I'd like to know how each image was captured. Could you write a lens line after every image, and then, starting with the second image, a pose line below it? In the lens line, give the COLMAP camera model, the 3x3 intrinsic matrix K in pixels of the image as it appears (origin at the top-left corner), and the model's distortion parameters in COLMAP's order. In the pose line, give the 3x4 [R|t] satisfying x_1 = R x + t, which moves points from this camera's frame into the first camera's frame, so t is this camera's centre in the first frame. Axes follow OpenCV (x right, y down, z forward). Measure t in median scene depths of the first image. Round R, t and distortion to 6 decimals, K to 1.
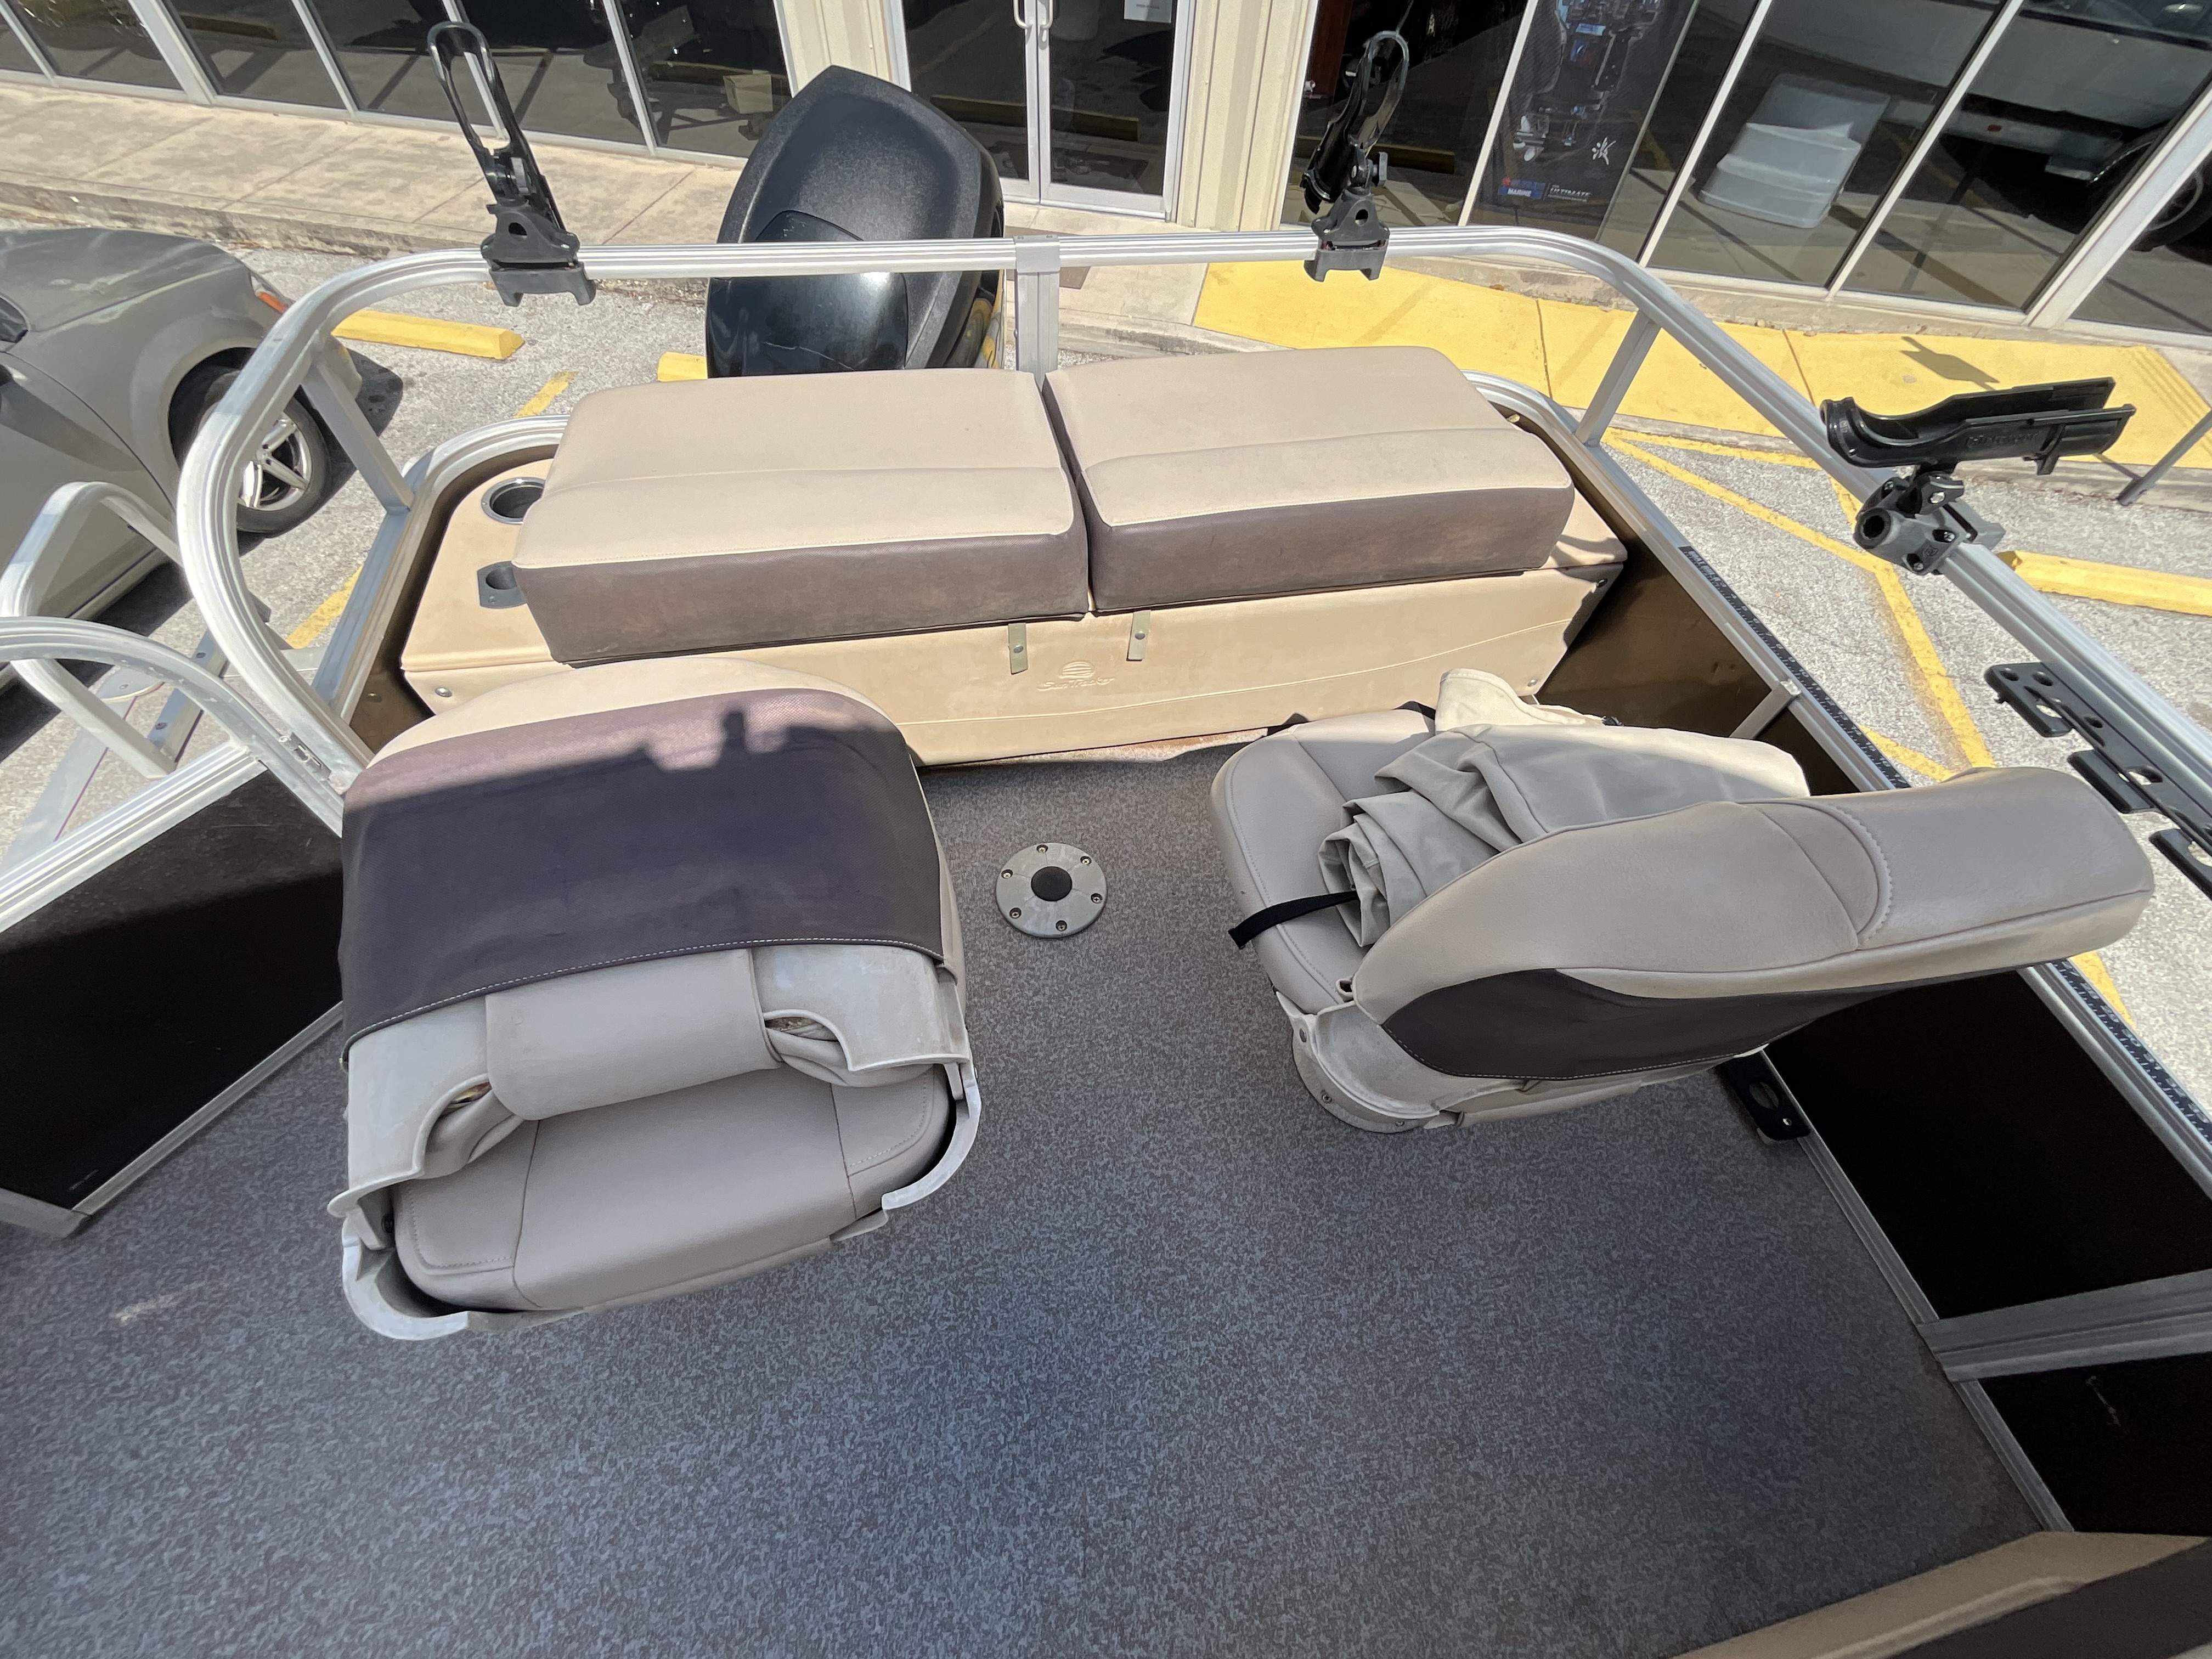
lens RADIAL K [[893.9, 0, 1102.2], [0, 893.9, 834.3], [0, 0, 1]] dist [0.011286, -0.005754]
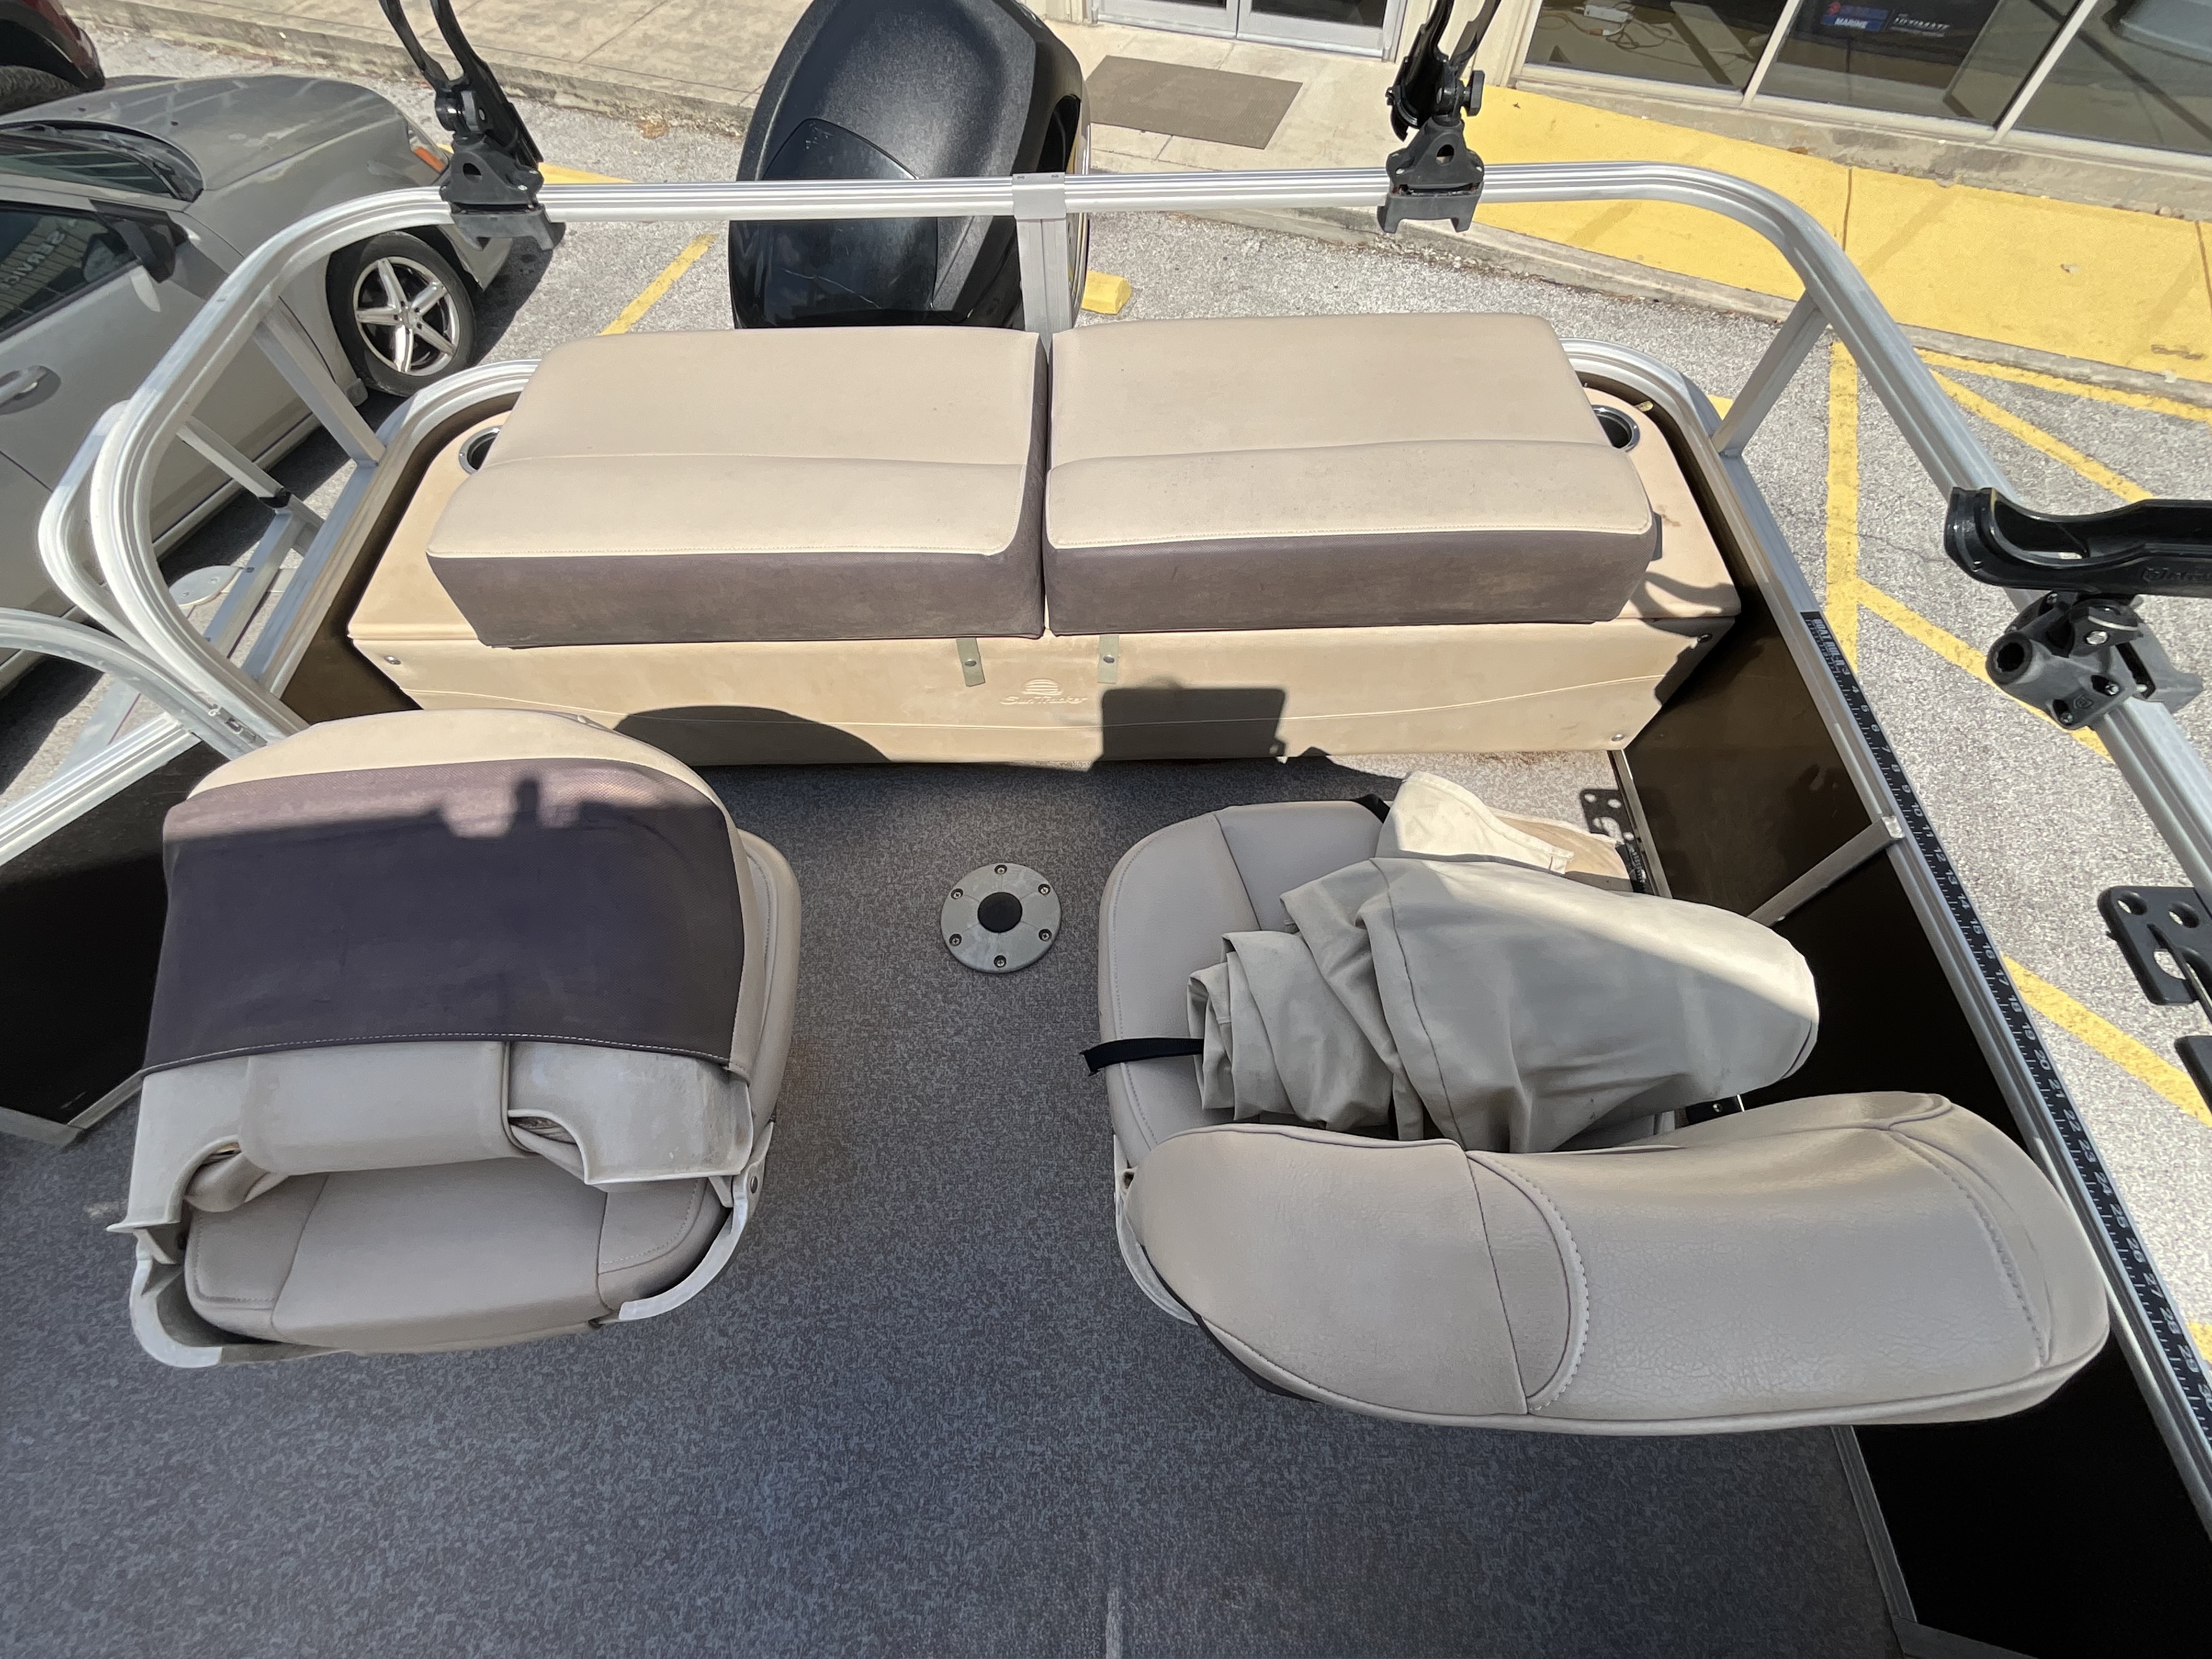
lens RADIAL K [[950.6, 0, 1091.9], [0, 950.6, 838.4], [0, 0, 1]] dist [0.016952, -0.008121]
pose [[0.979529, 0.128353, -0.155073, 0.247661], [-0.112697, 0.987972, 0.105881, -0.185678], [0.166798, -0.086238, 0.982213, 0.079489]]
